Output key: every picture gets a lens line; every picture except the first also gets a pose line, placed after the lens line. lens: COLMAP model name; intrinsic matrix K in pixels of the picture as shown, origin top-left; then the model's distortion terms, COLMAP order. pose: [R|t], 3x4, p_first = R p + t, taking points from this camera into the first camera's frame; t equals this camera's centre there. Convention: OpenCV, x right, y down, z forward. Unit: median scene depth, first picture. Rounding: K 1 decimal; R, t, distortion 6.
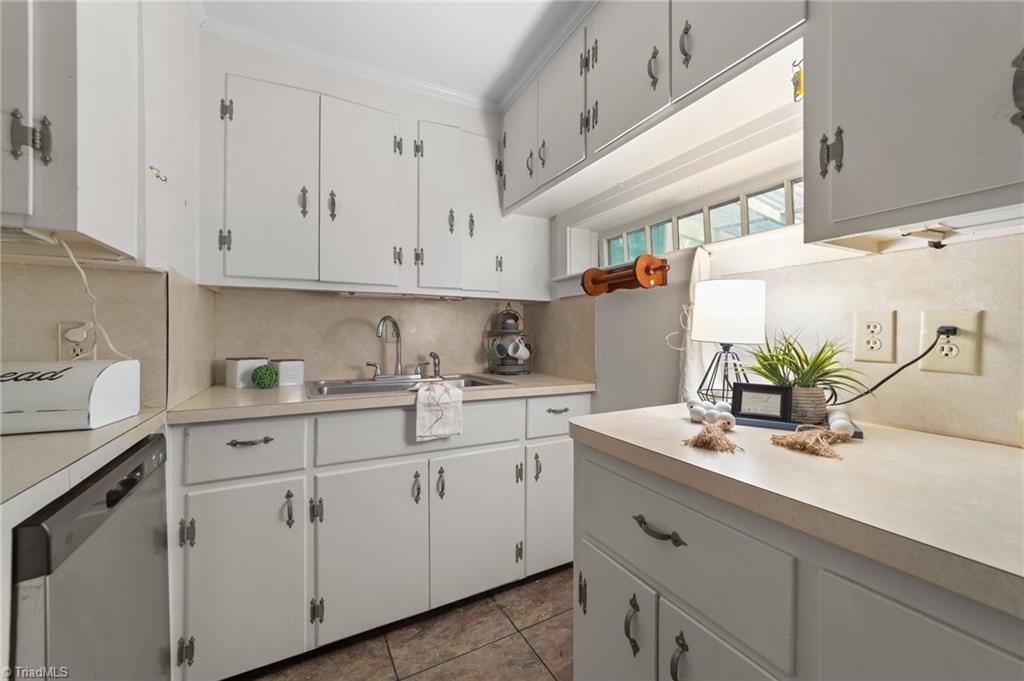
lens RADIAL K [[394.1, 0, 509.7], [0, 394.1, 331.5], [0, 0, 1]] dist [-0.008292, 0.001011]
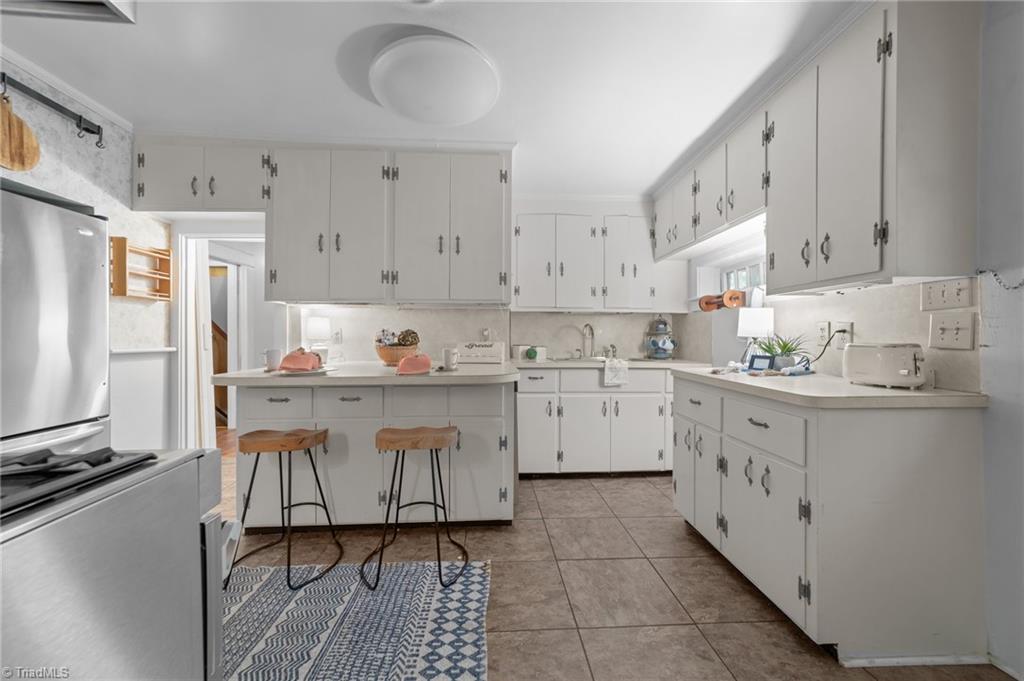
lens RADIAL K [[394.1, 0, 512.0], [0, 394.1, 332.7], [0, 0, 1]] dist [-0.008292, 0.001011]
pose [[0.907485, 0.000426, -0.420083, 0.163081], [-0.001834, 0.999994, -0.002948, 0.009579], [0.420079, 0.003446, 0.907481, -0.930385]]
